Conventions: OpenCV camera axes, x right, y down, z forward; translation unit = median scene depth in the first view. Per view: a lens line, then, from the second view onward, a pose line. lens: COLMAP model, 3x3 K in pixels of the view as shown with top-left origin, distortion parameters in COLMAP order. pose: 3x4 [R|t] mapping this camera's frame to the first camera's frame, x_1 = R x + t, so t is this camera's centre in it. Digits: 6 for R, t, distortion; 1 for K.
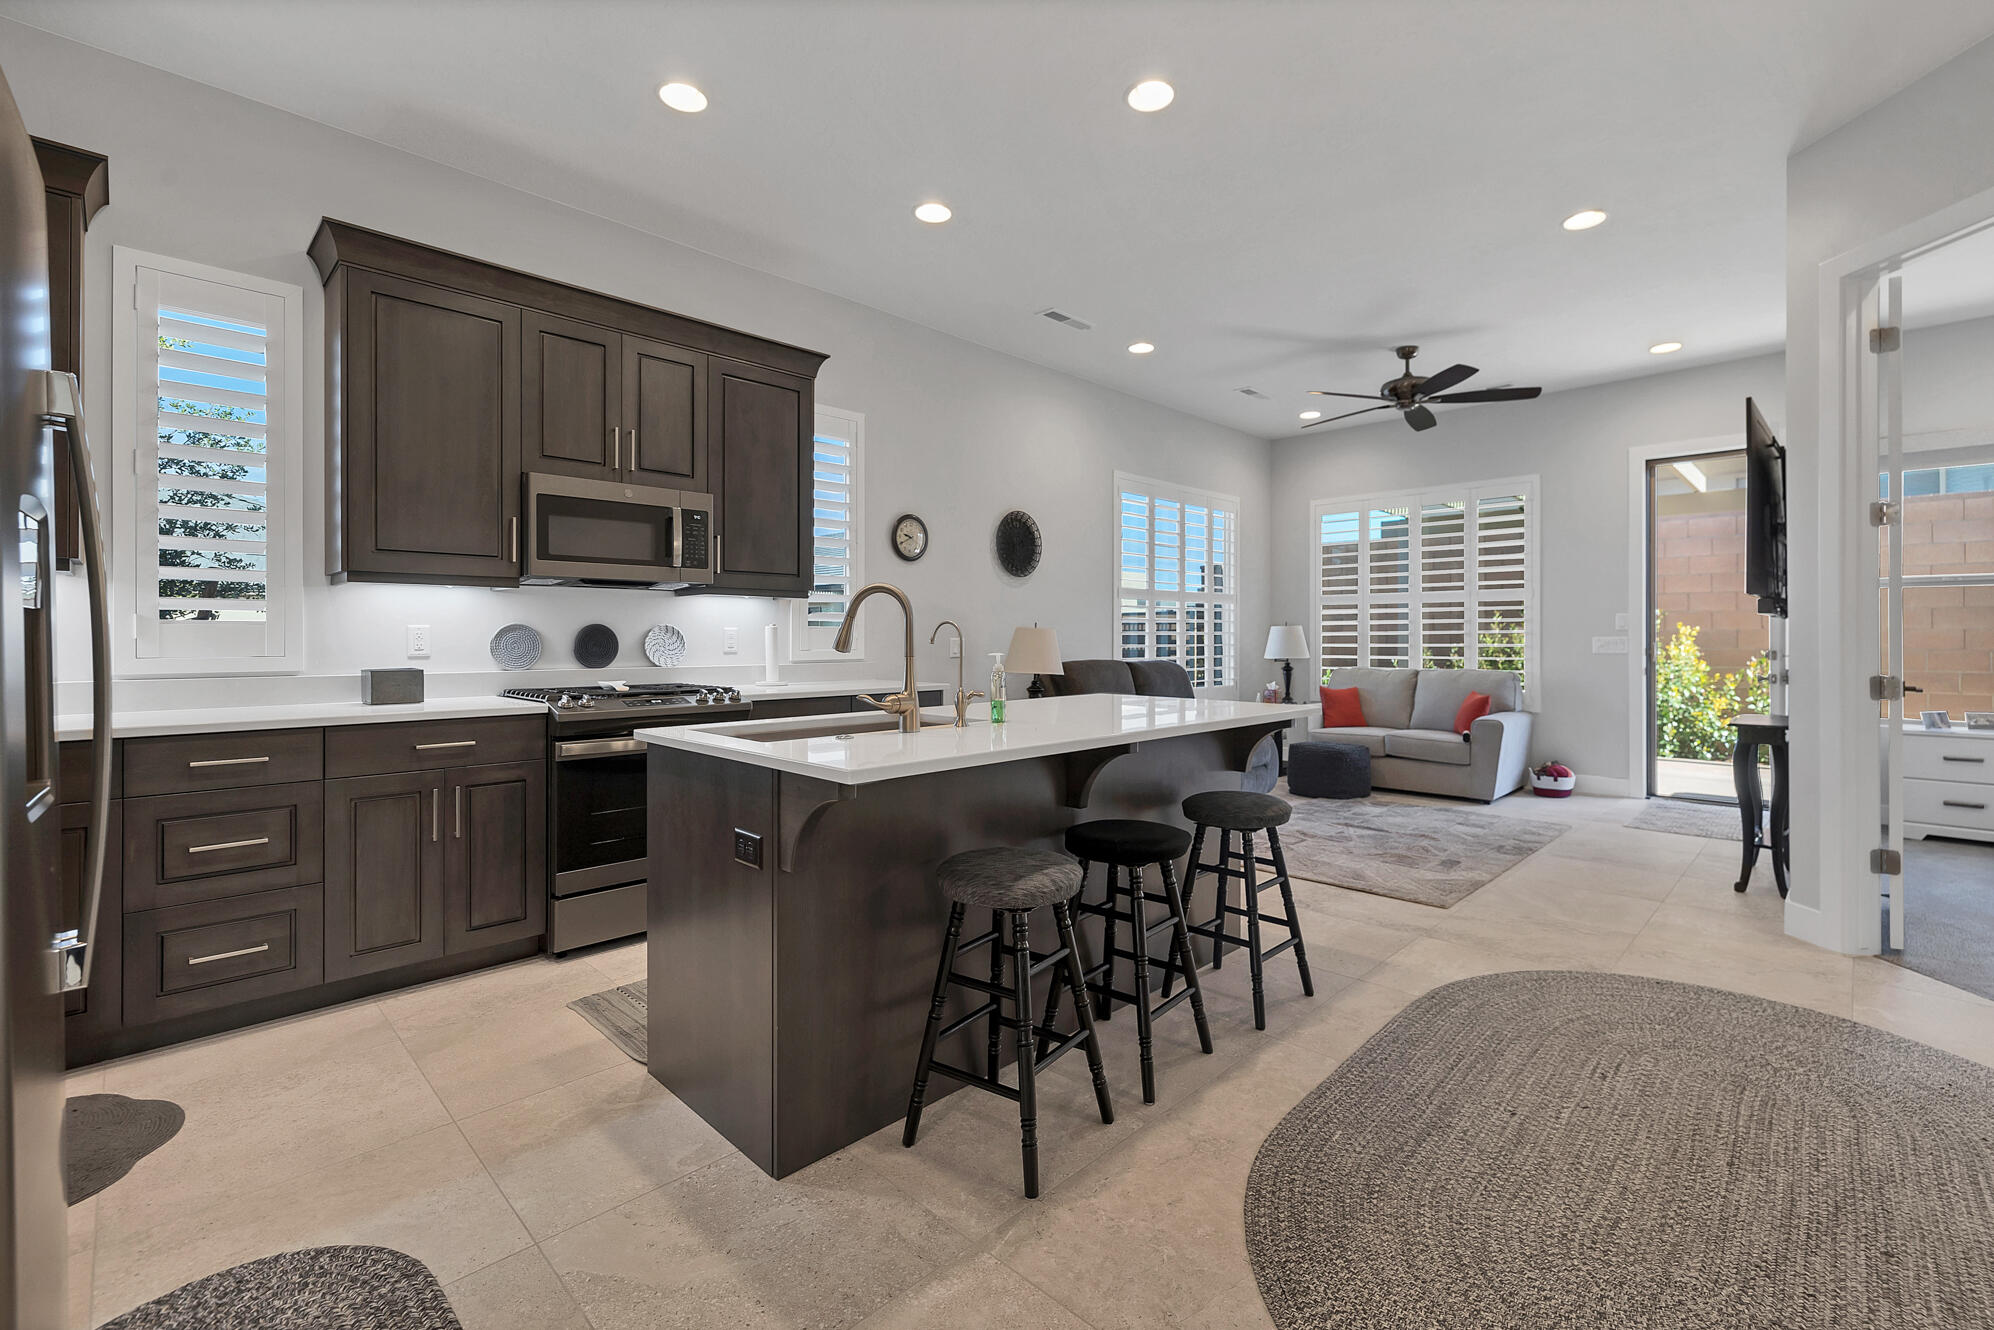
lens RADIAL K [[864.0, 0, 1003.0], [0, 864.0, 633.9], [0, 0, 1]] dist [0.001626, 0.000425]
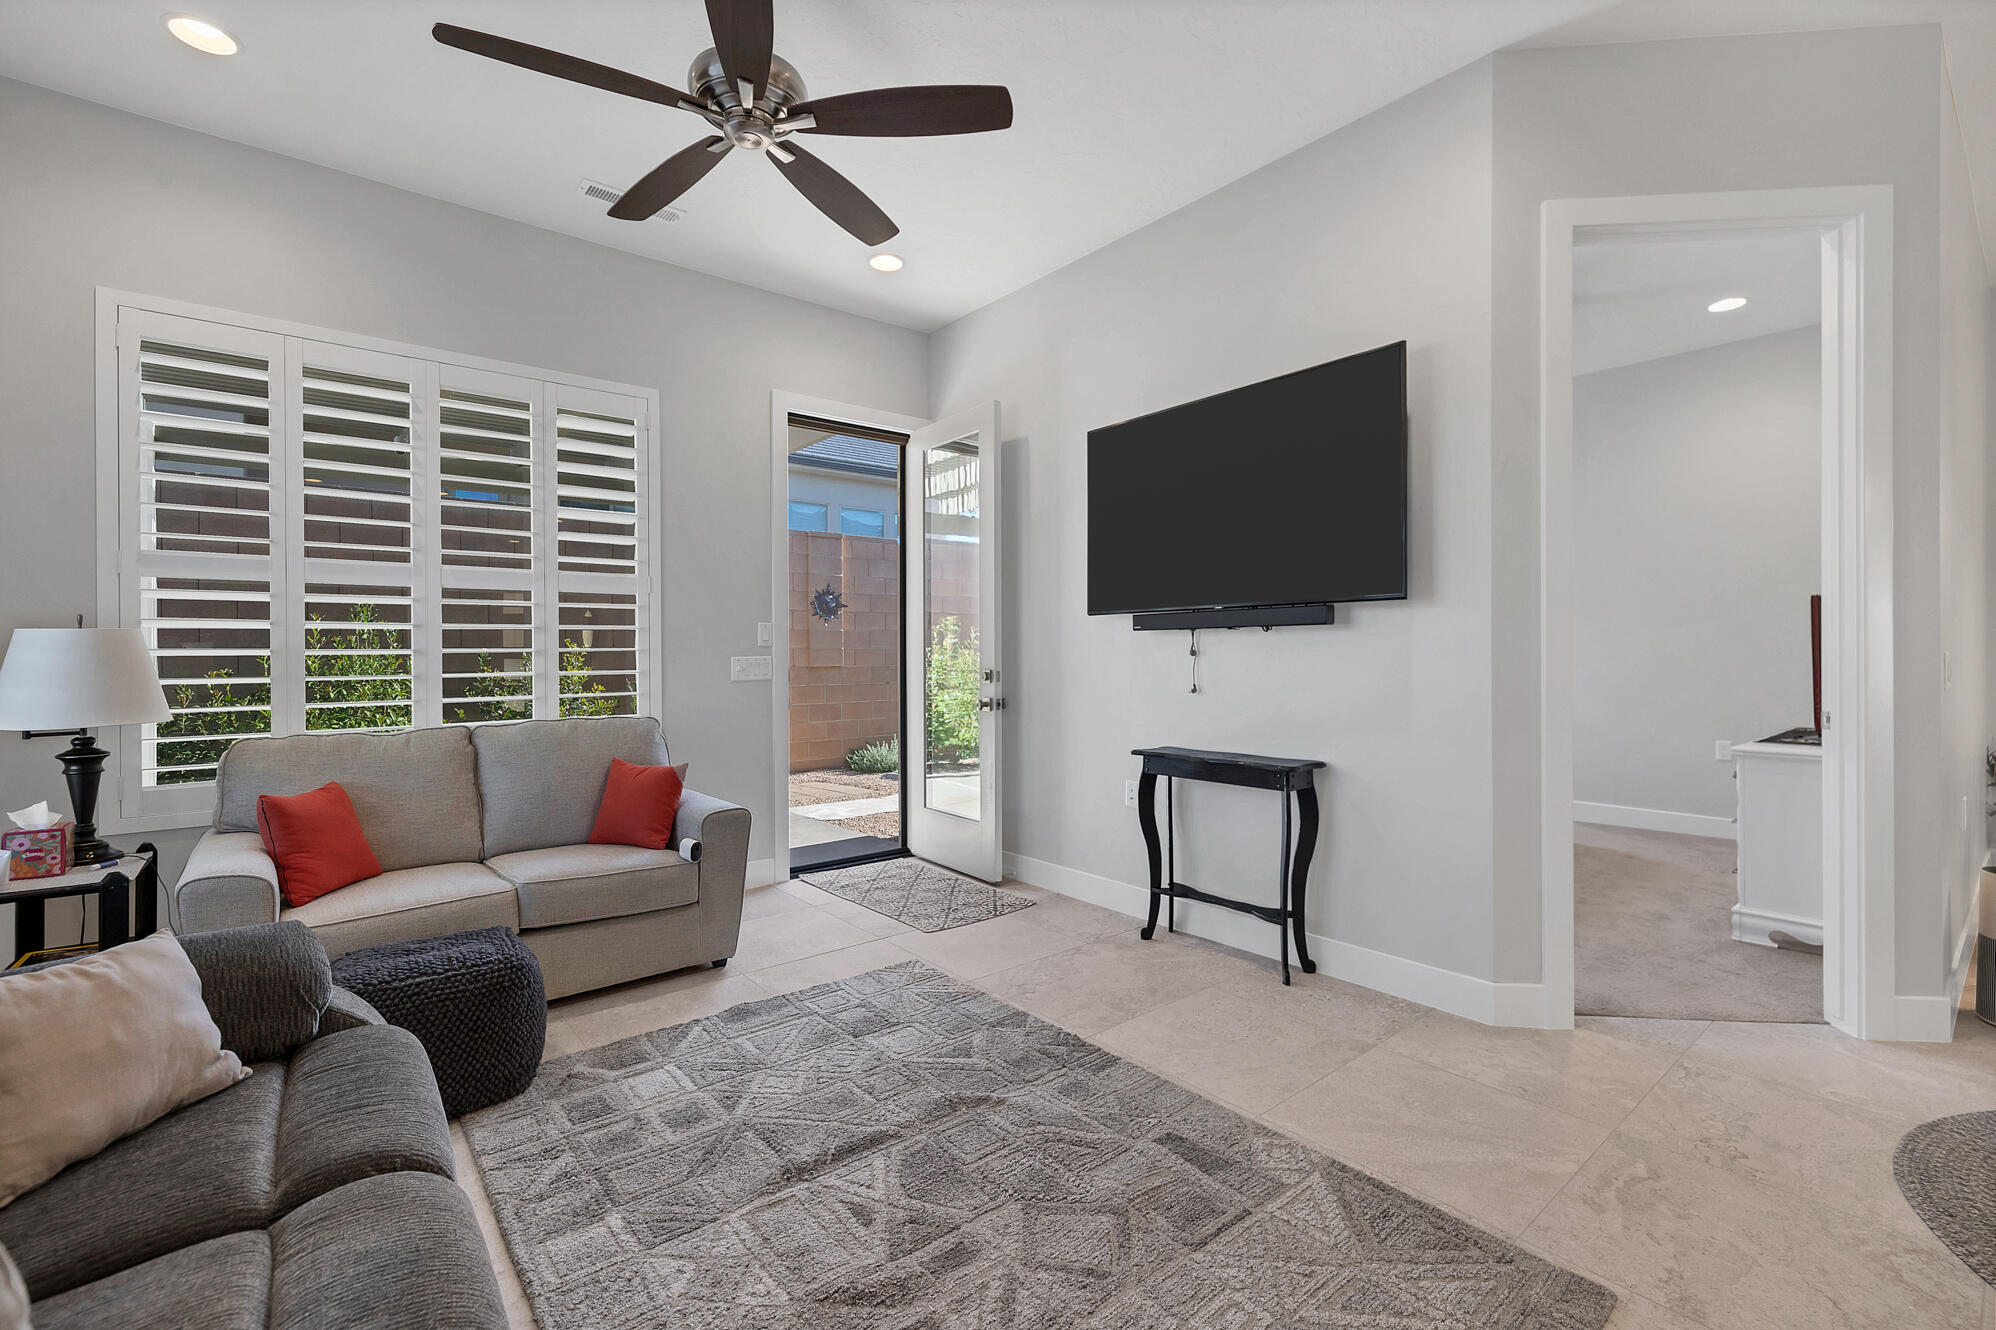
lens RADIAL K [[864.8, 0, 1002.7], [0, 864.8, 653.0], [0, 0, 1]] dist [0.001626, 0.000425]
pose [[0.095103, -0.000583, 0.995467, 0.036585], [0.002263, 0.999997, 0.000370, 0.001106], [-0.995465, 0.002217, 0.095104, 0.717848]]
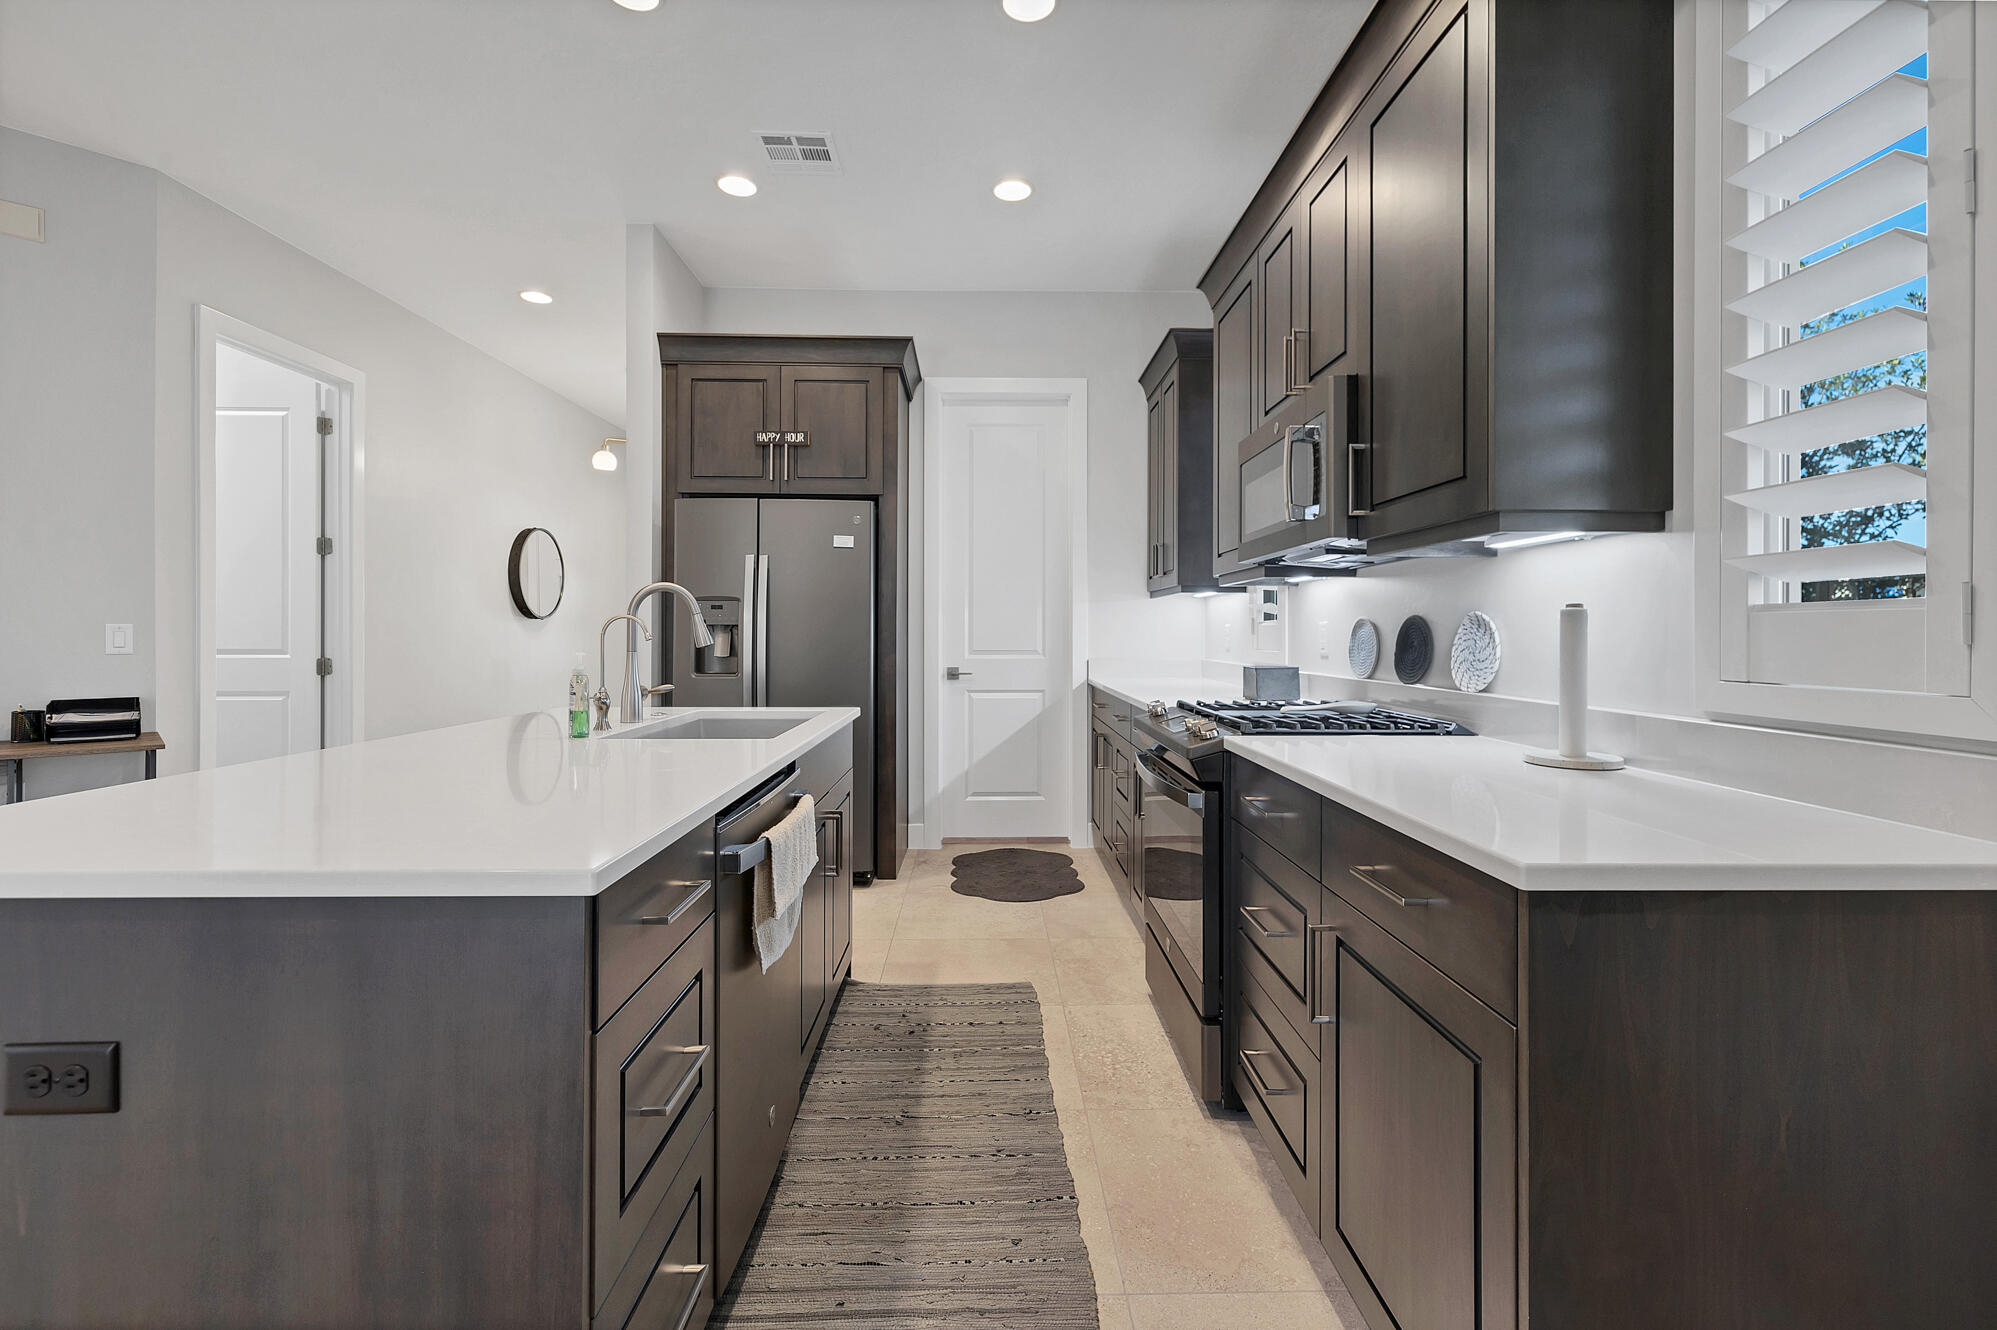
lens RADIAL K [[865.3, 0, 1005.6], [0, 865.3, 627.4], [0, 0, 1]] dist [0.001626, 0.000425]
pose [[-0.689530, -0.005192, -0.724239, 0.120362], [-0.000476, 0.999977, -0.006716, 0.001190], [0.724257, -0.004286, -0.689517, 0.724730]]
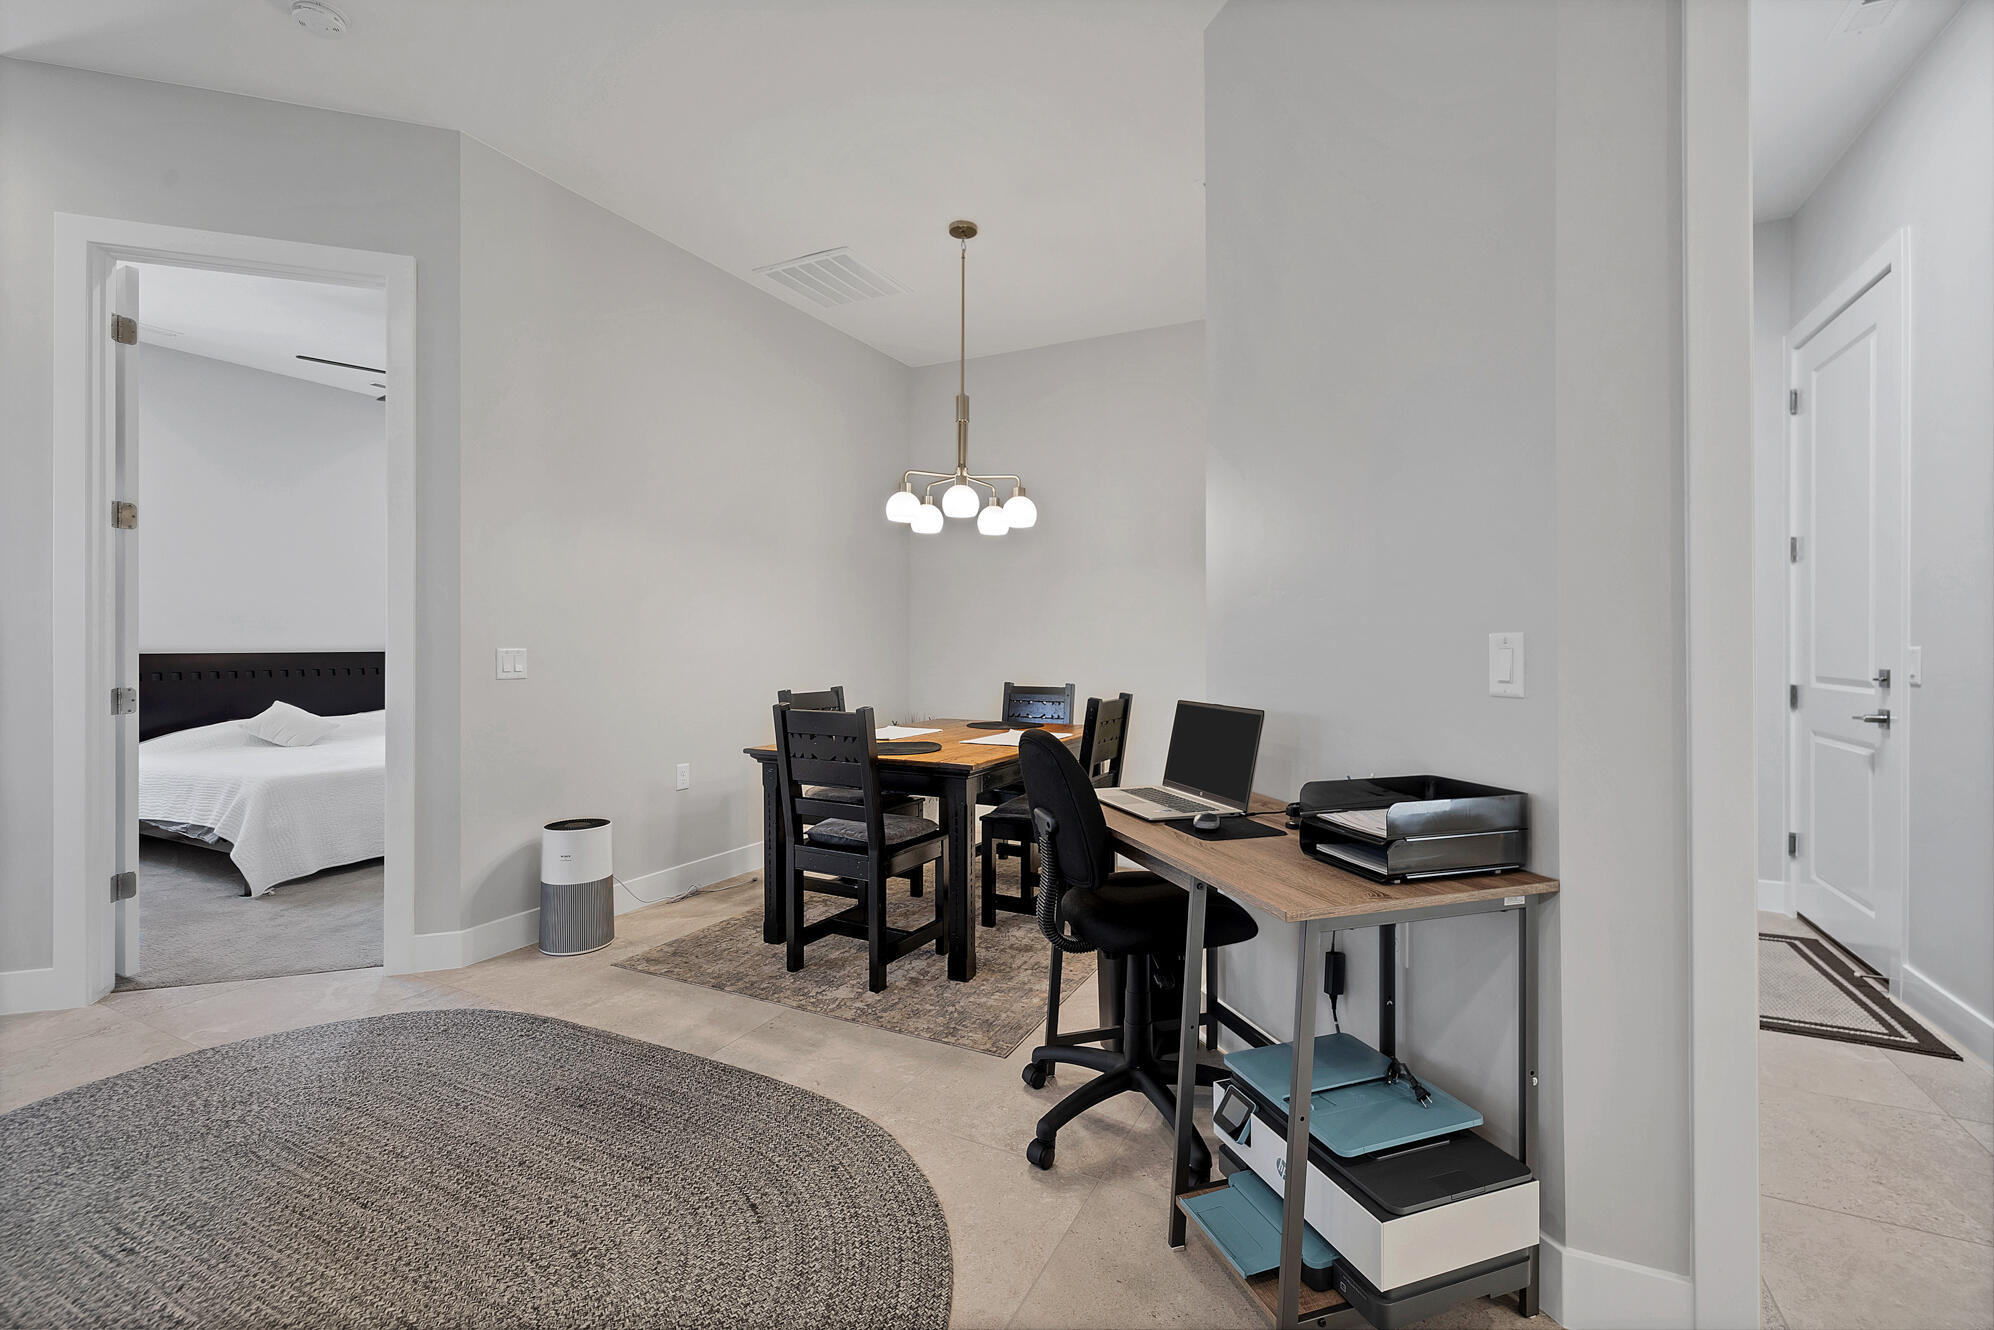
lens RADIAL K [[864.0, 0, 1003.9], [0, 864.0, 647.1], [0, 0, 1]] dist [0.001626, 0.000425]
pose [[-0.307740, -0.003741, 0.951463, -0.079103], [-0.001952, 0.999993, 0.003301, -0.000485], [-0.951468, -0.000841, -0.307745, 0.183628]]
